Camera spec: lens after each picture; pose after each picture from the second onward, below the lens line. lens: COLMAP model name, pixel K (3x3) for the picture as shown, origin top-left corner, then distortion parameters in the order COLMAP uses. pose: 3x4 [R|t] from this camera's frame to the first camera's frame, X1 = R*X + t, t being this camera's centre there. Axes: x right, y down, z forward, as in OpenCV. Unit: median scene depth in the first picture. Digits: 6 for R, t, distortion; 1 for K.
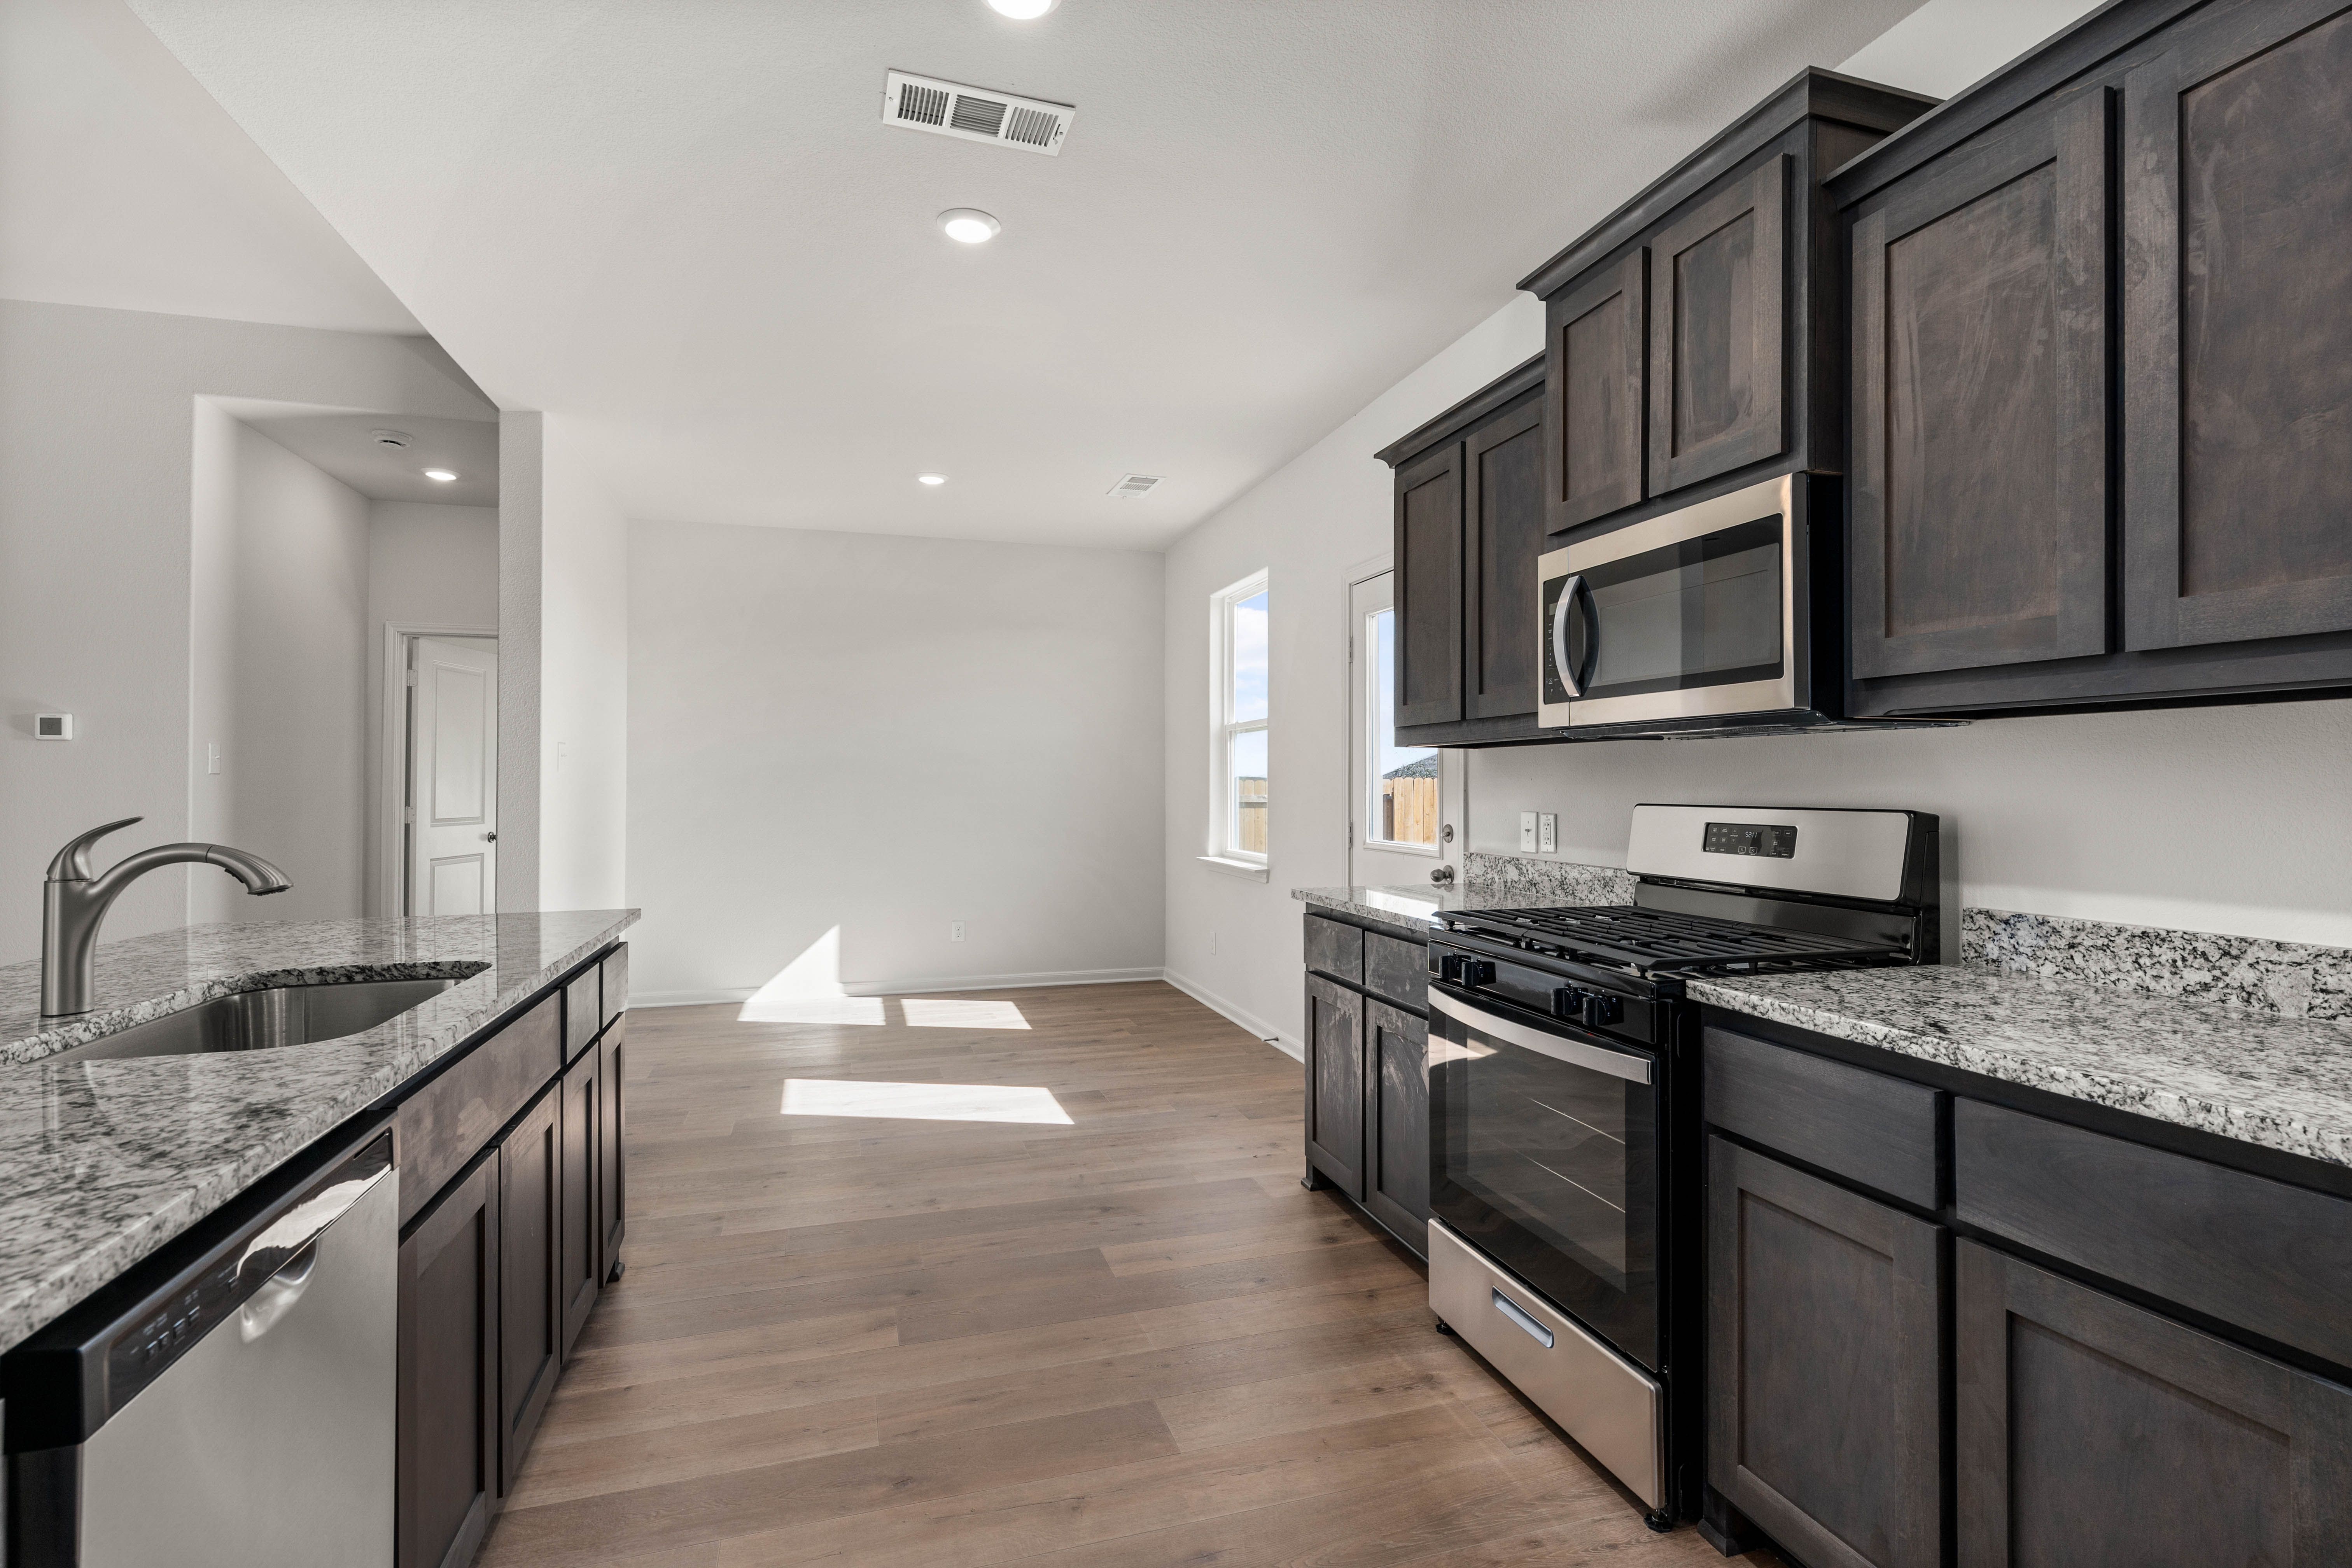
lens RADIAL K [[1127.0, 0, 1184.9], [0, 1127.0, 766.5], [0, 0, 1]] dist [0.002131, 0.000235]
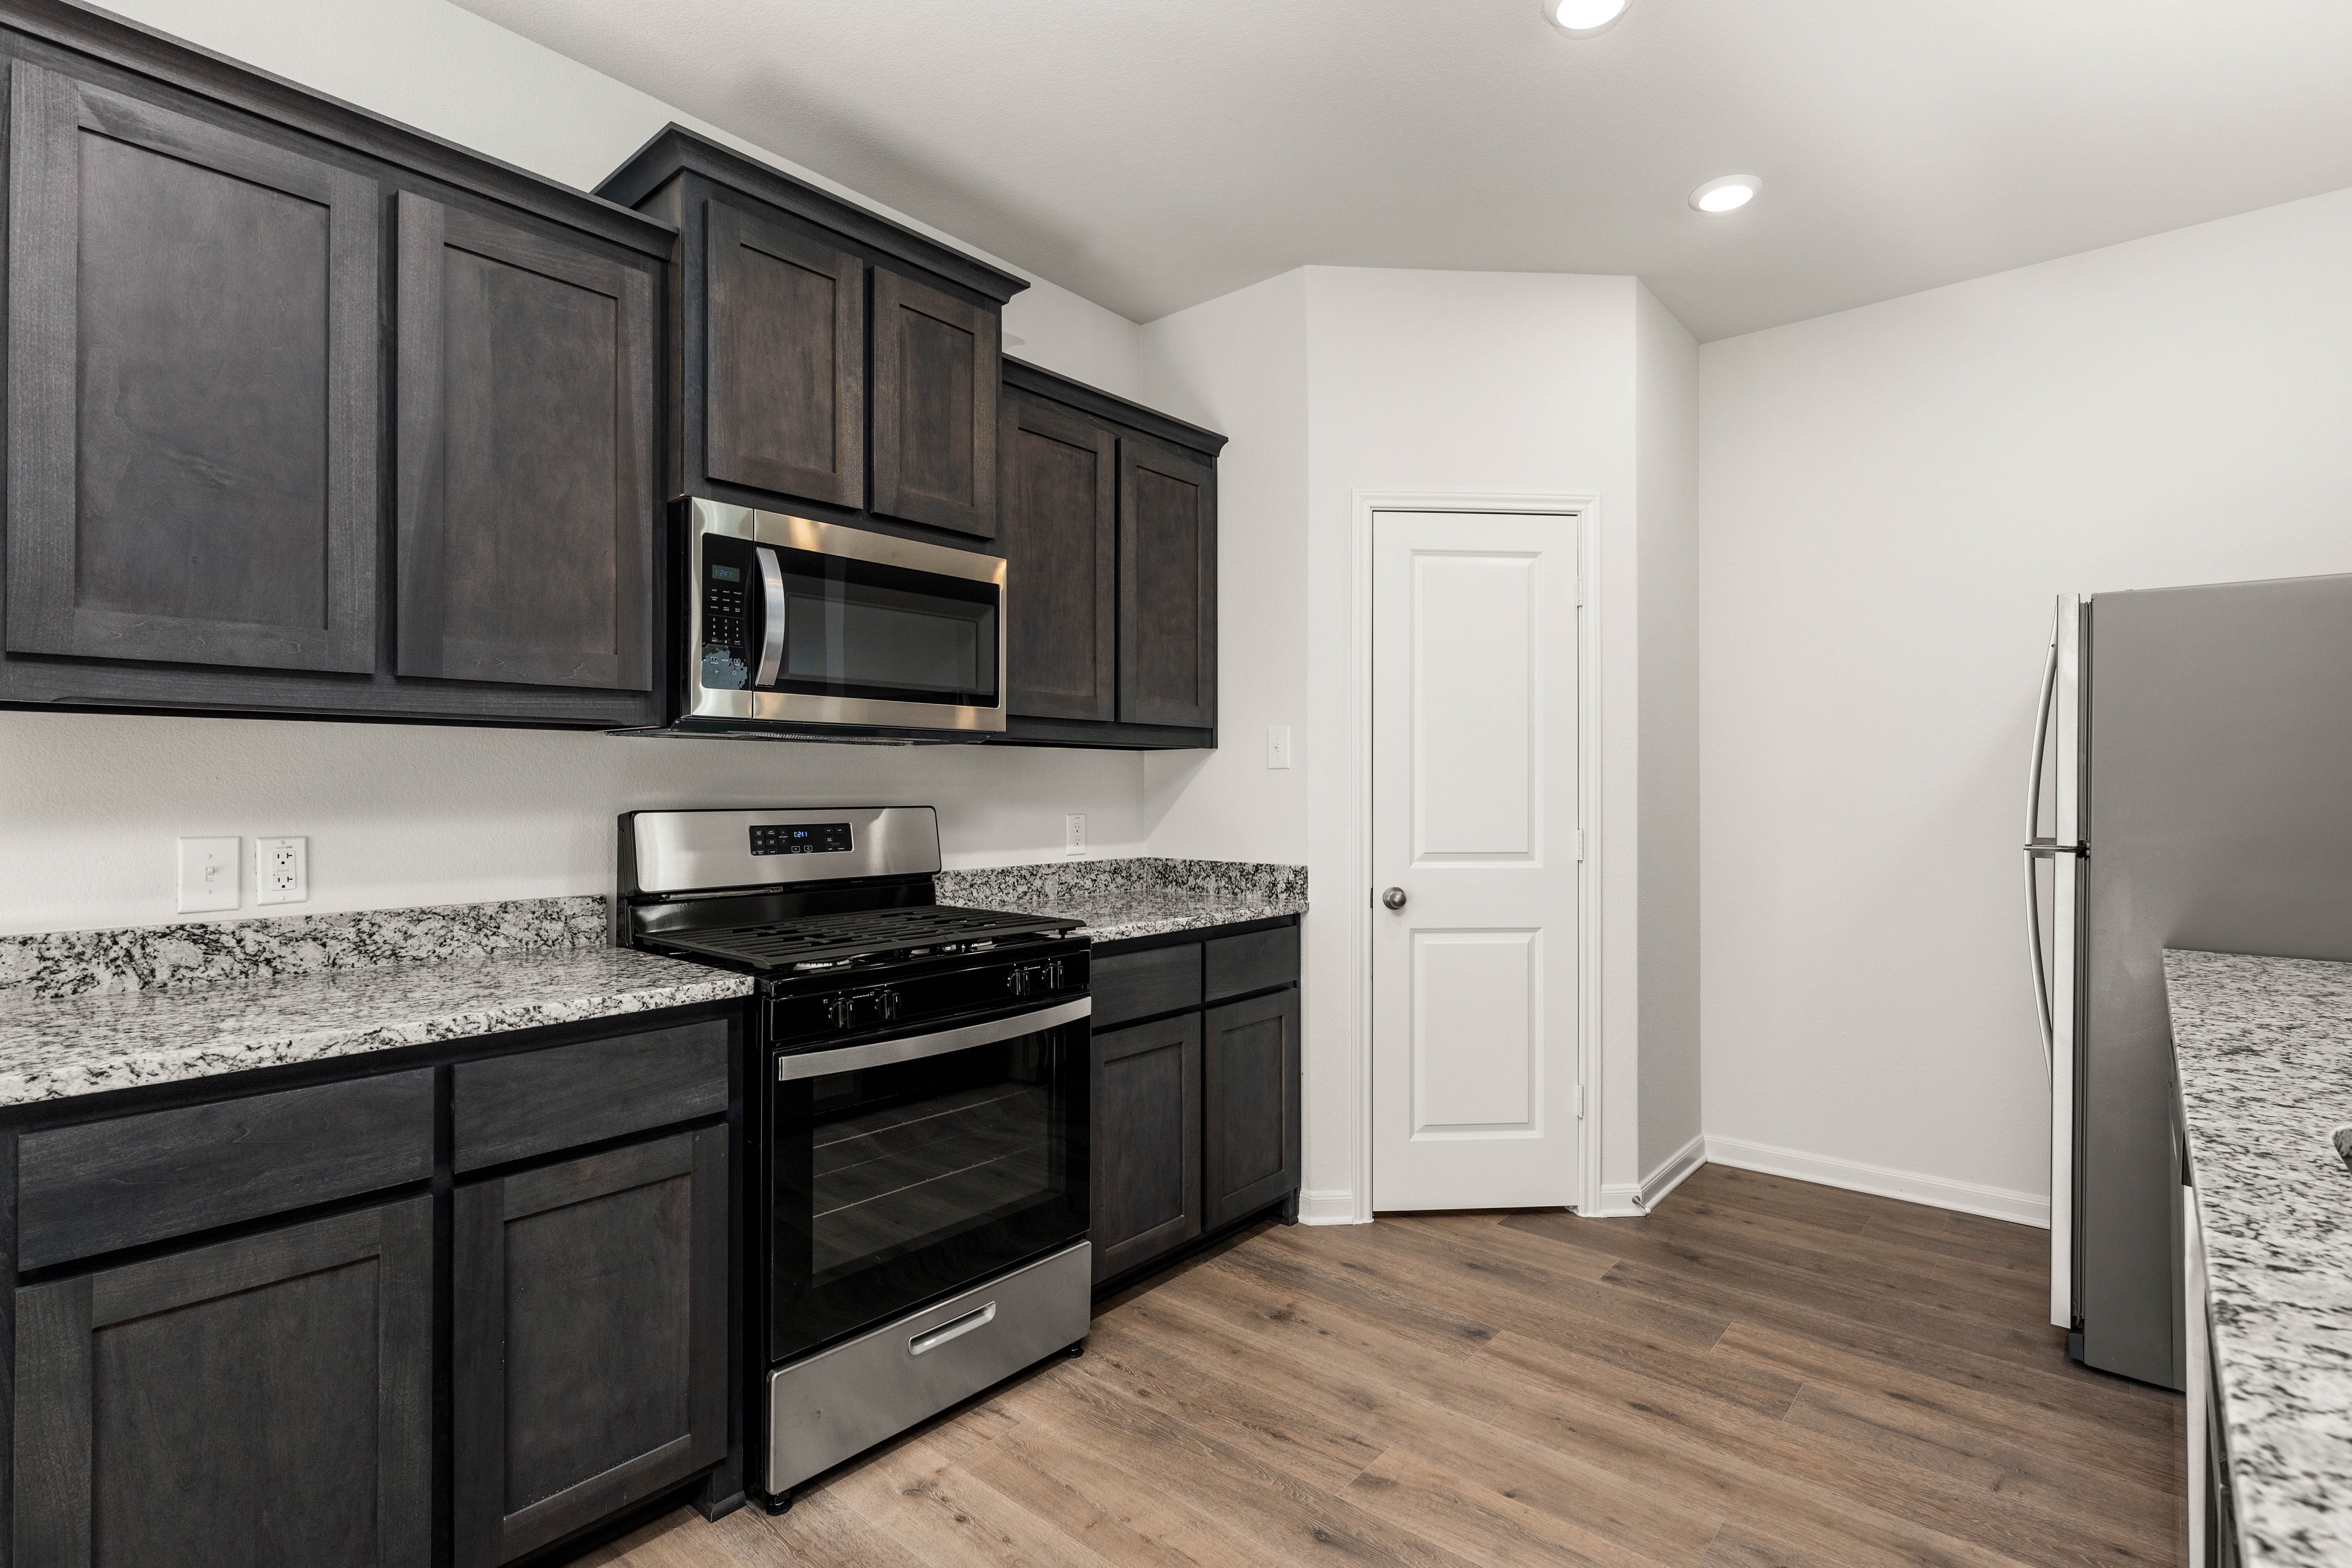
lens RADIAL K [[1105.7, 0, 1187.8], [0, 1105.7, 785.5], [0, 0, 1]] dist [0.000765, 0.000162]
pose [[-0.530830, 0.004347, 0.847467, -0.627230], [-0.010626, 0.999874, -0.011785, 0.024313], [-0.847412, -0.015261, -0.530717, 1.339746]]
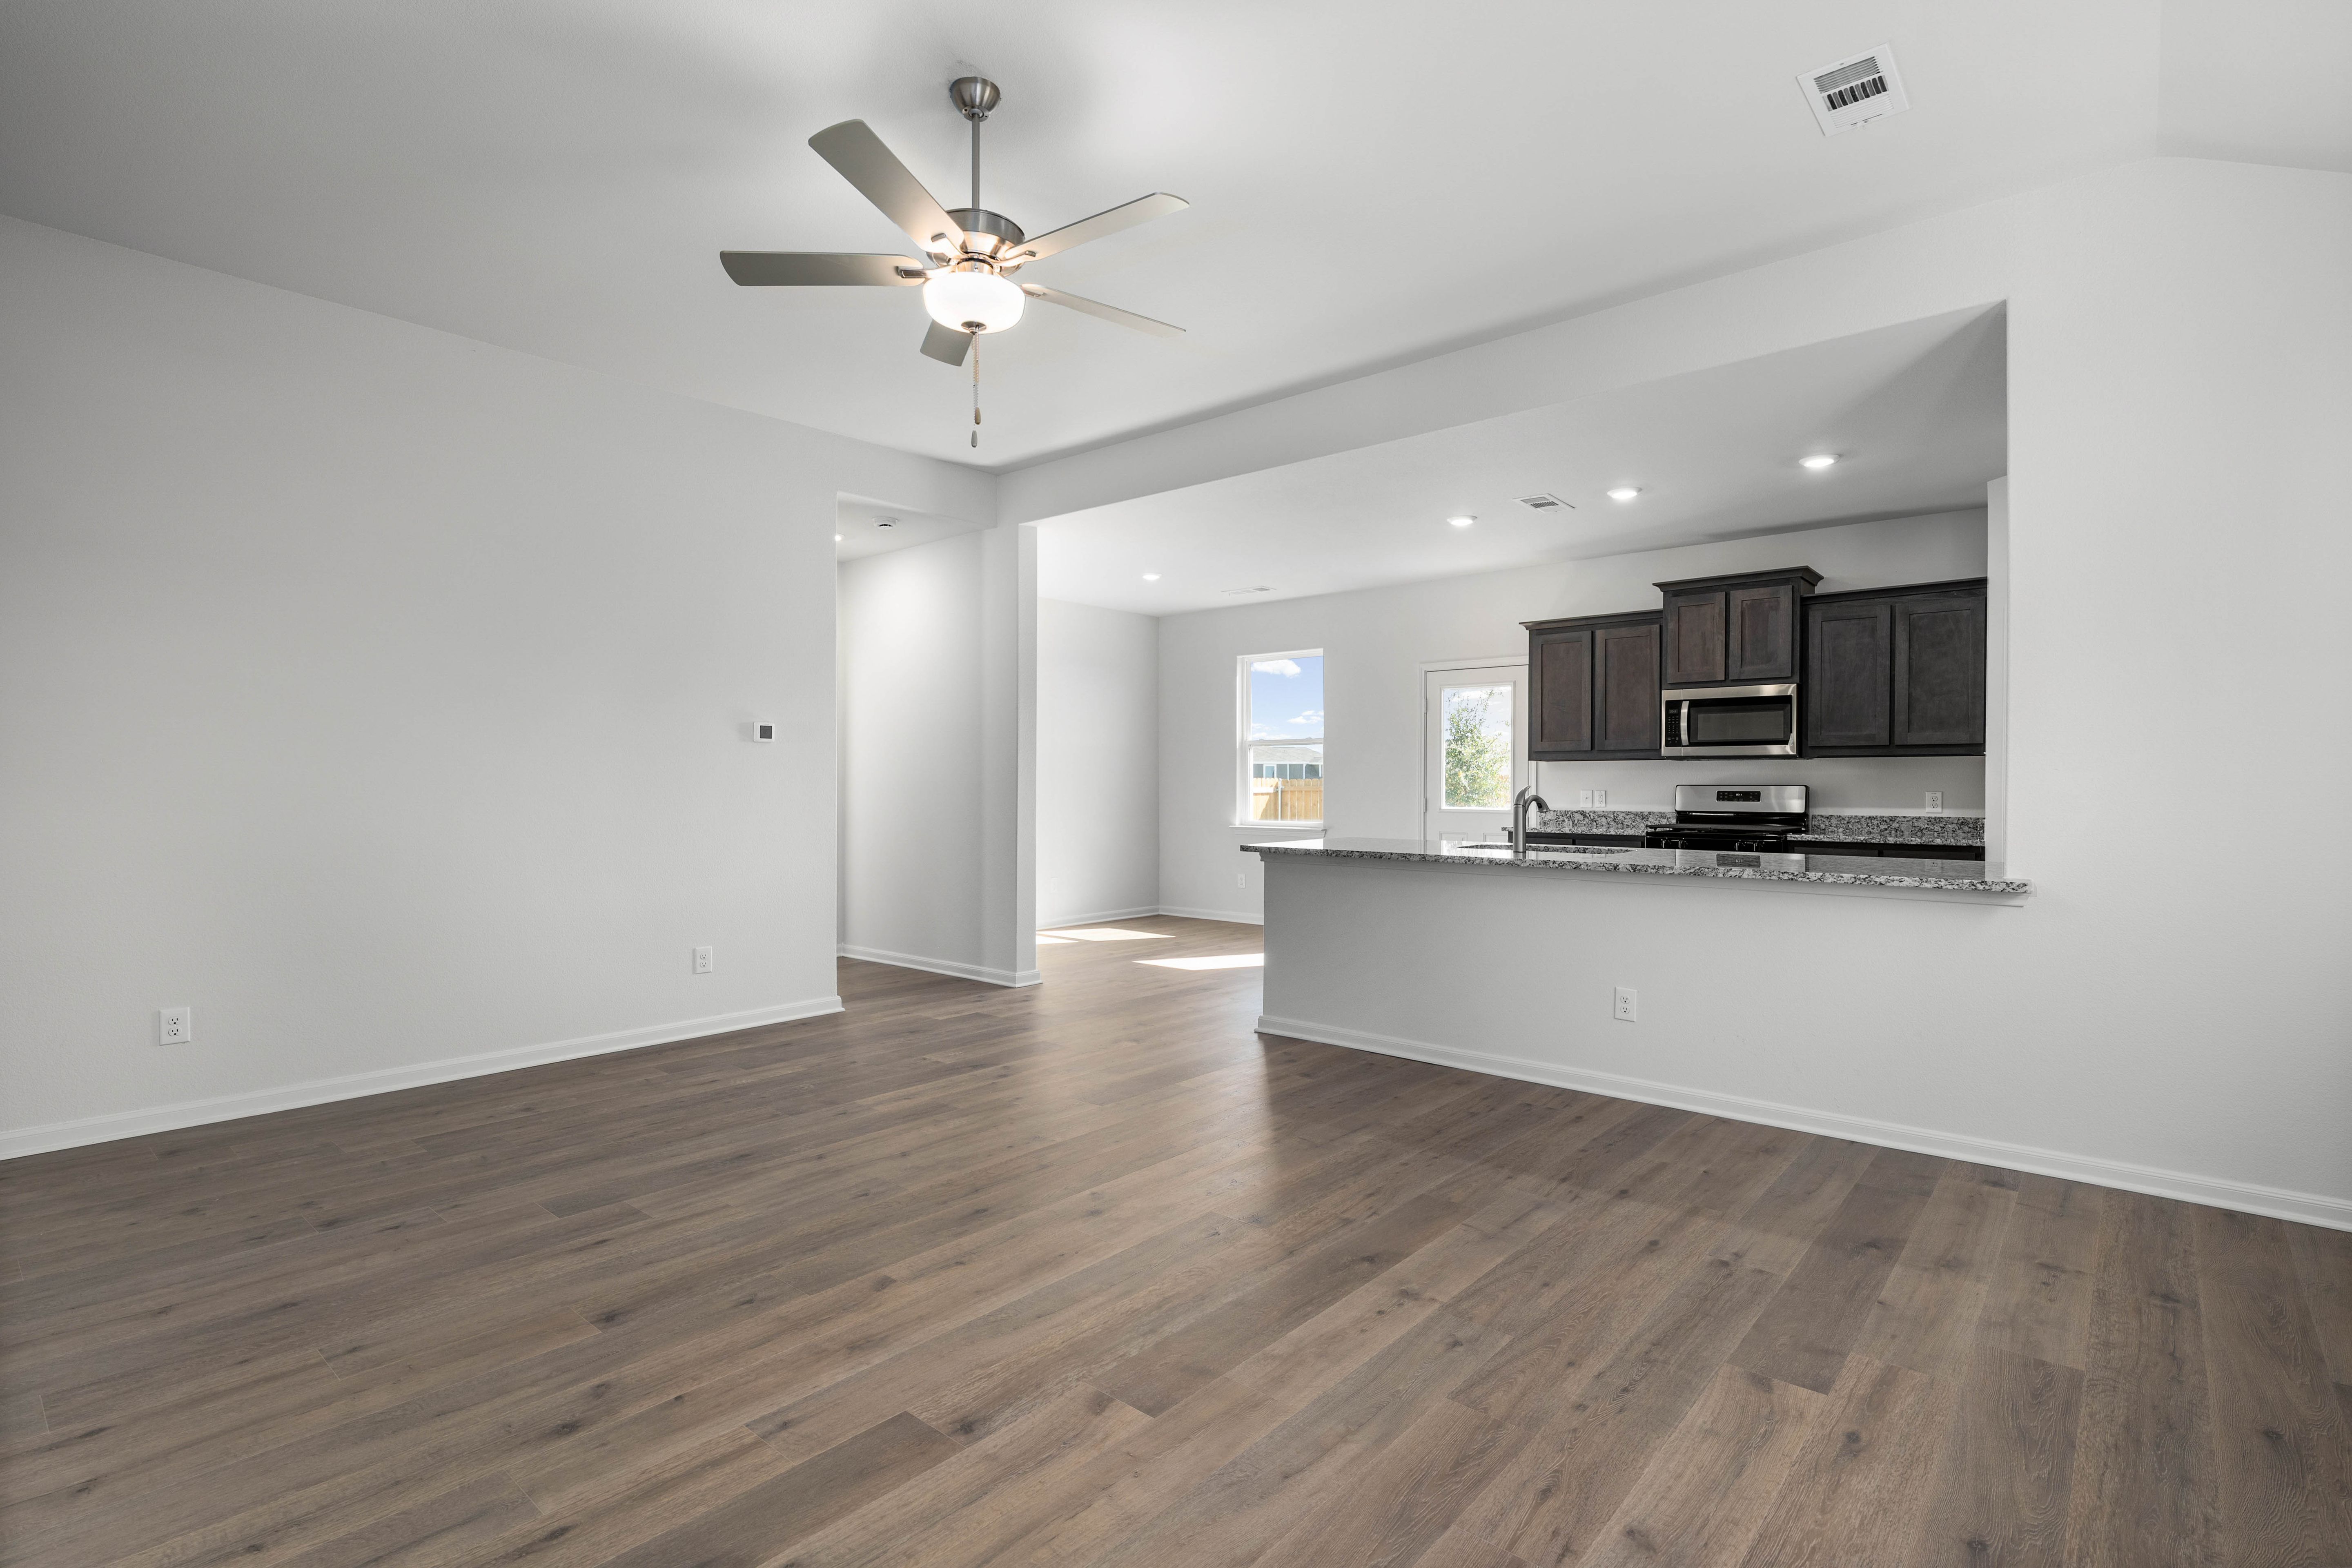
lens RADIAL K [[1127.0, 0, 1184.9], [0, 1127.0, 766.5], [0, 0, 1]] dist [0.002131, 0.000235]
pose [[0.844736, 0.008466, 0.535116, -2.430968], [-0.008964, 0.999958, -0.001669, 0.005857], [-0.535108, -0.003387, 0.844777, -0.744333]]
